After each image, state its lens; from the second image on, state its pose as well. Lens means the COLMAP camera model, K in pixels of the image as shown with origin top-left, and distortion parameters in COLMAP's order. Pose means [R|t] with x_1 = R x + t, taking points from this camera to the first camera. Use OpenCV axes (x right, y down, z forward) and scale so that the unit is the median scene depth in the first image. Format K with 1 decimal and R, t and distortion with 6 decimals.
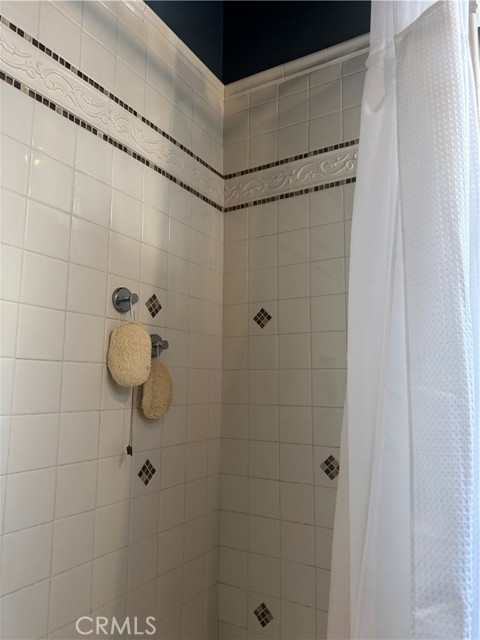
lens RADIAL K [[450.3, 0, 240.0], [0, 450.3, 320.0], [0, 0, 1]] dist [0.037707, -0.041674]
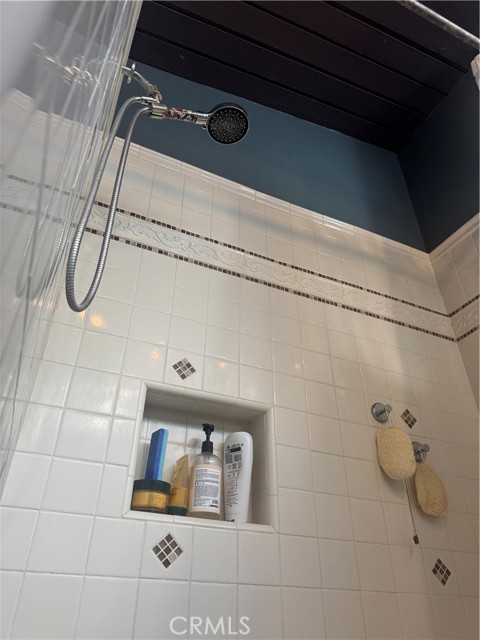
lens RADIAL K [[450.3, 0, 240.0], [0, 450.3, 320.0], [0, 0, 1]] dist [0.037707, -0.041674]
pose [[0.826290, -0.320555, -0.463130, 0.082299], [0.079023, 0.880098, -0.468170, 0.282226], [0.557674, 0.350246, 0.752547, -0.250893]]
